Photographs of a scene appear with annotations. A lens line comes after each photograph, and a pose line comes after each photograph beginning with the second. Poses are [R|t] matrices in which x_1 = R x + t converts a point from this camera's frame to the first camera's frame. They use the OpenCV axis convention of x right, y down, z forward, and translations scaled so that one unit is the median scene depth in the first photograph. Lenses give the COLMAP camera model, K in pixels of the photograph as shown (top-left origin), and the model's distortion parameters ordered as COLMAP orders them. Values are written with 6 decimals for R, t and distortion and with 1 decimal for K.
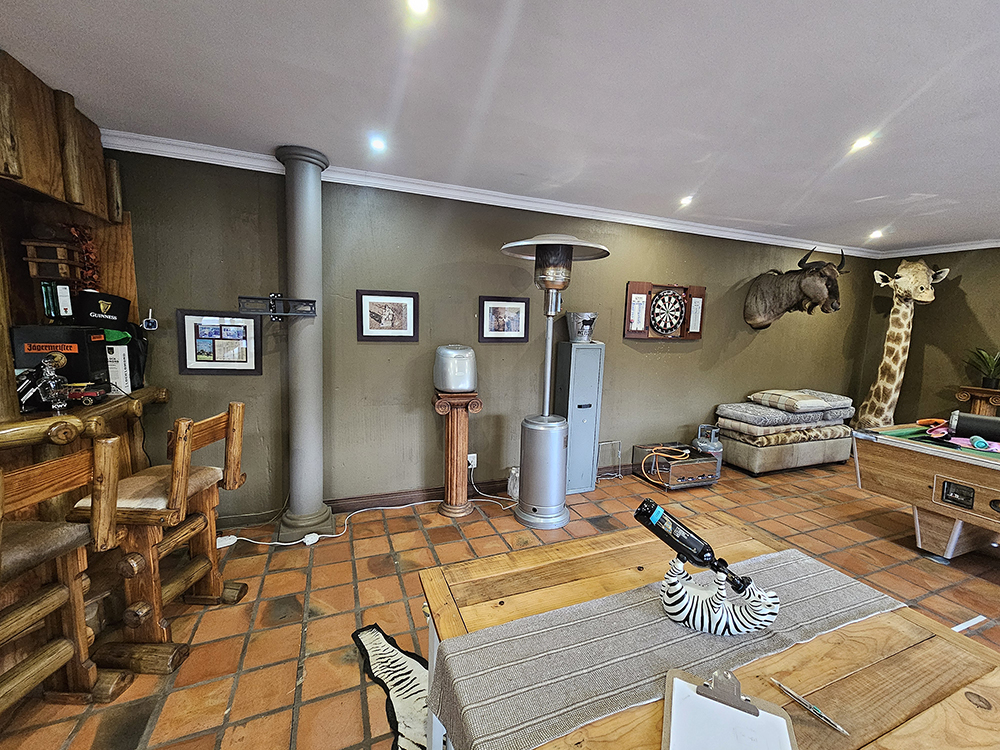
lens RADIAL K [[406.7, 0, 490.2], [0, 406.7, 377.2], [0, 0, 1]] dist [-0.001263, 0.000854]
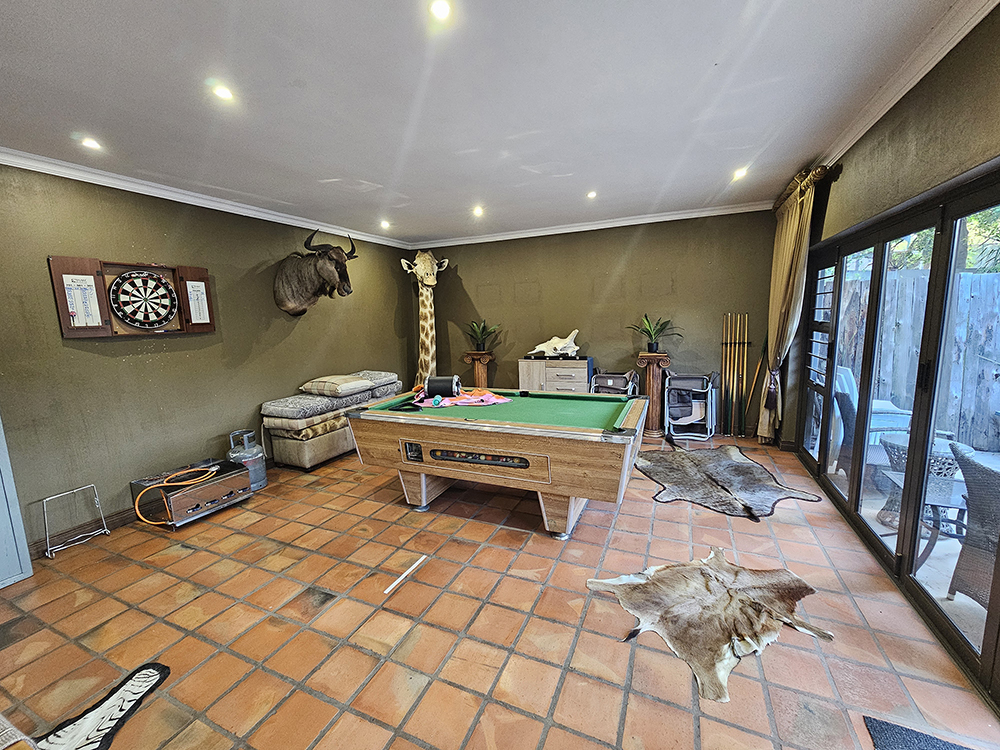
lens RADIAL K [[406.7, 0, 497.9], [0, 406.7, 375.8], [0, 0, 1]] dist [-0.001263, 0.000854]
pose [[0.721052, -0.152321, 0.675931, 0.363560], [0.140839, 0.987391, 0.072269, 0.018396], [-0.678416, 0.043088, 0.733413, -0.001392]]
